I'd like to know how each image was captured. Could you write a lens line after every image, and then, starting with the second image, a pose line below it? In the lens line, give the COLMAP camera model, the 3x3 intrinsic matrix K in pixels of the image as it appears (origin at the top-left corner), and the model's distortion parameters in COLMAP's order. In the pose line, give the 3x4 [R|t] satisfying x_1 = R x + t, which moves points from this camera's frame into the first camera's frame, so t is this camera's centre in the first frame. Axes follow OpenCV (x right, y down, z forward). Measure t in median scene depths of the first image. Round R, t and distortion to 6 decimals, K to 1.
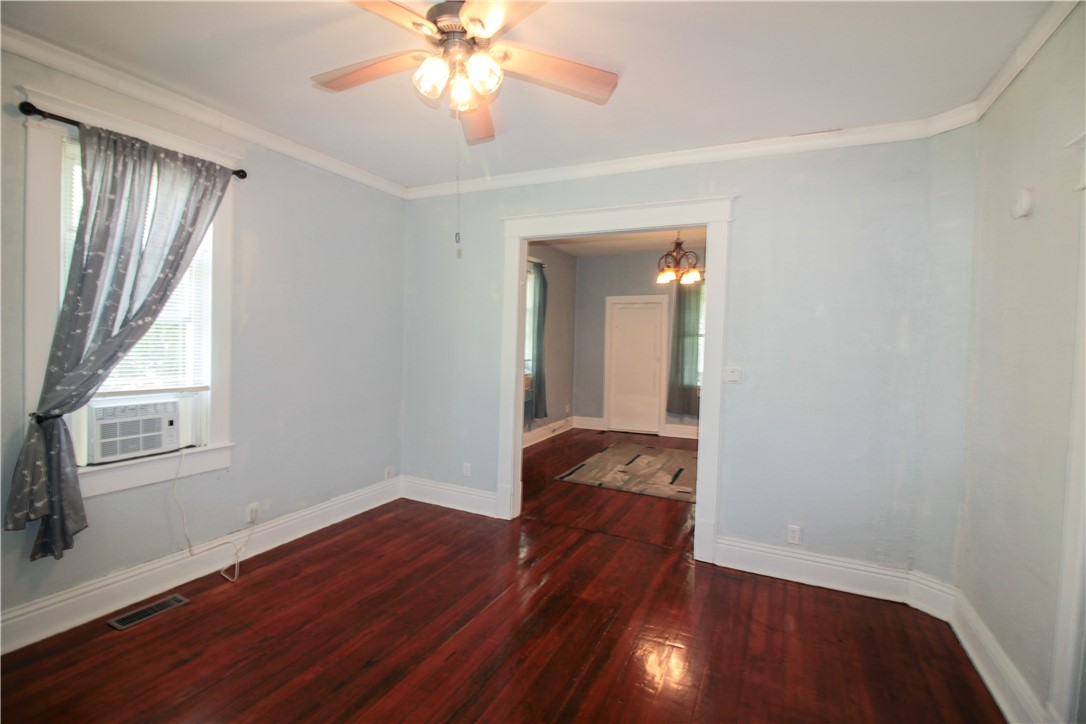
lens RADIAL K [[505.0, 0, 542.9], [0, 505.0, 355.1], [0, 0, 1]] dist [-0.001310, -0.013022]
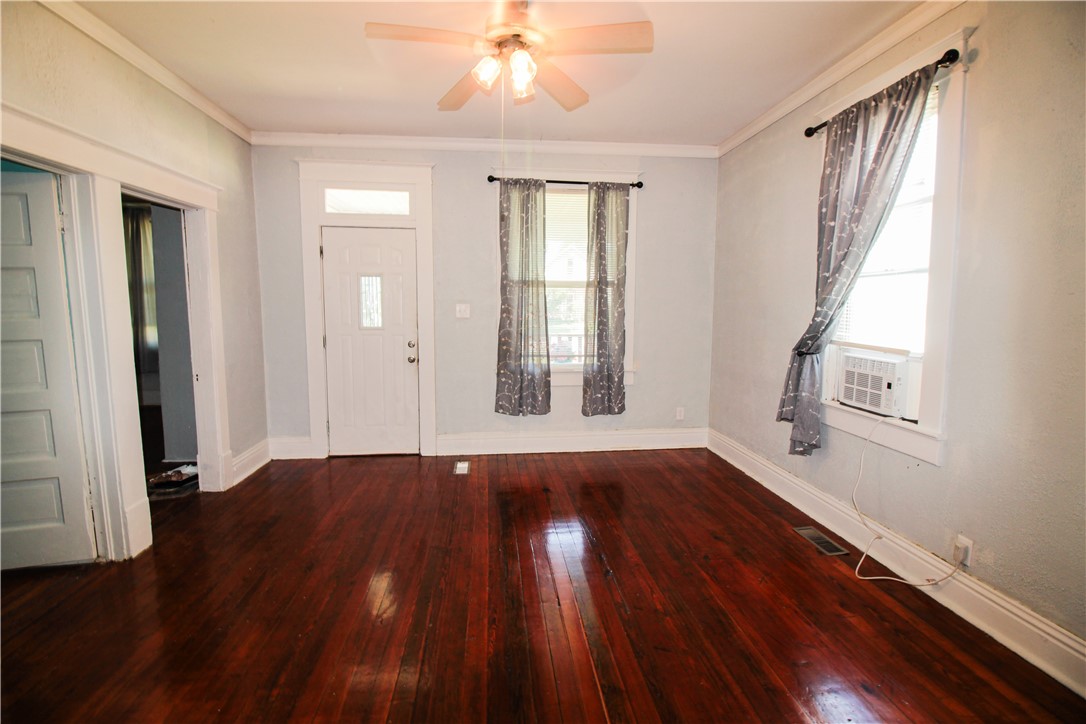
lens RADIAL K [[505.0, 0, 542.9], [0, 505.0, 355.1], [0, 0, 1]] dist [-0.001310, -0.013022]
pose [[-0.854415, 0.031563, -0.518632, 0.262419], [-0.034575, 0.992487, 0.117362, -0.006816], [0.518440, 0.118208, -0.846904, 1.334601]]
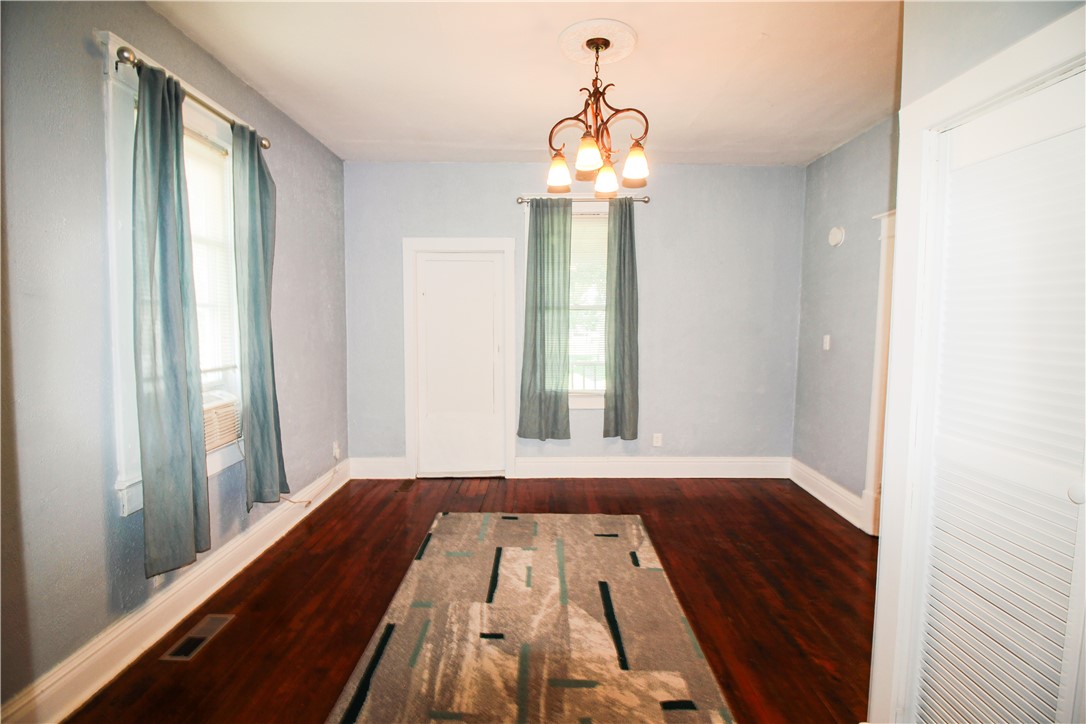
lens RADIAL K [[505.0, 0, 542.9], [0, 505.0, 355.1], [0, 0, 1]] dist [-0.001310, -0.013022]
pose [[0.900124, -0.042778, 0.433529, 0.048117], [0.024539, 0.998566, 0.047584, -0.029688], [-0.434943, -0.032193, 0.899882, 1.132337]]
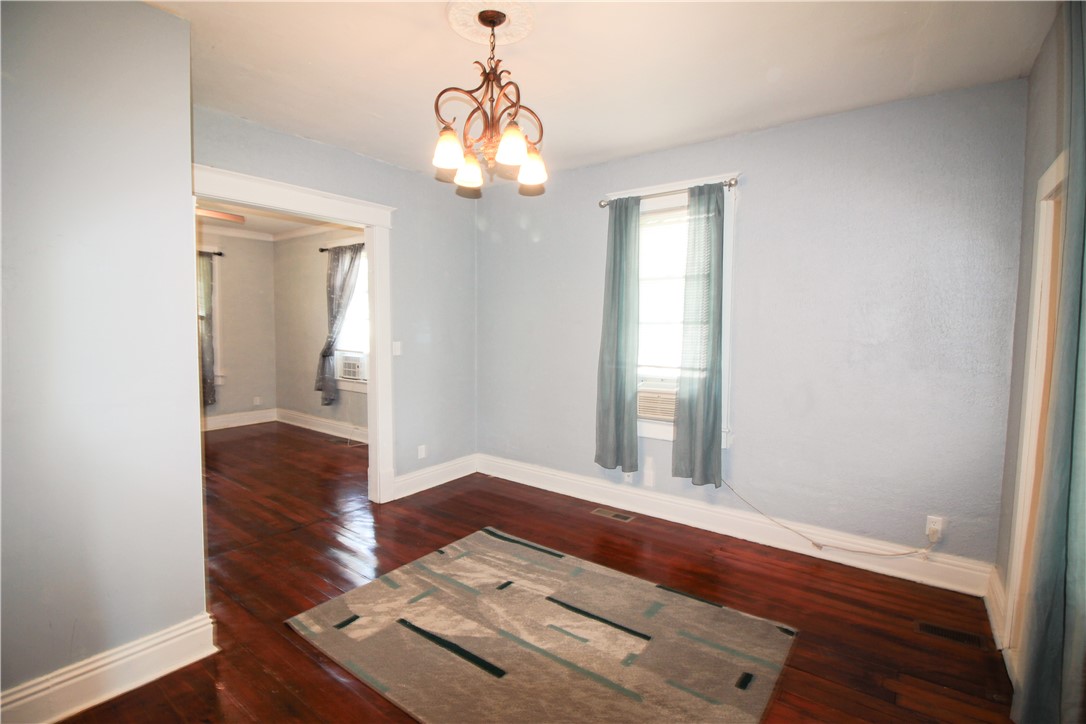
lens RADIAL K [[505.0, 0, 542.9], [0, 505.0, 355.1], [0, 0, 1]] dist [-0.001310, -0.013022]
pose [[-0.198352, 0.039606, -0.979330, 1.179790], [-0.044424, 0.997793, 0.049350, -0.057175], [0.979124, 0.053294, -0.196154, 2.058306]]
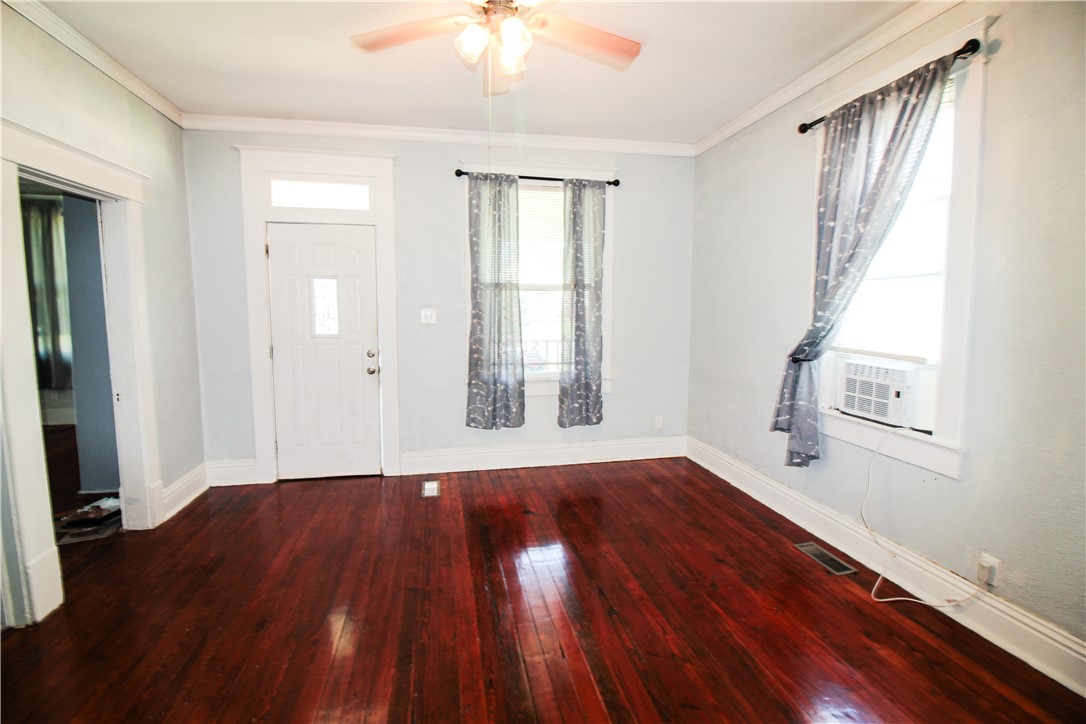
lens RADIAL K [[505.0, 0, 542.9], [0, 505.0, 355.1], [0, 0, 1]] dist [-0.001310, -0.013022]
pose [[-0.800635, 0.040078, -0.597810, 0.260504], [-0.032171, 0.993445, 0.109688, -0.009073], [0.598288, 0.107052, -0.794098, 1.217041]]
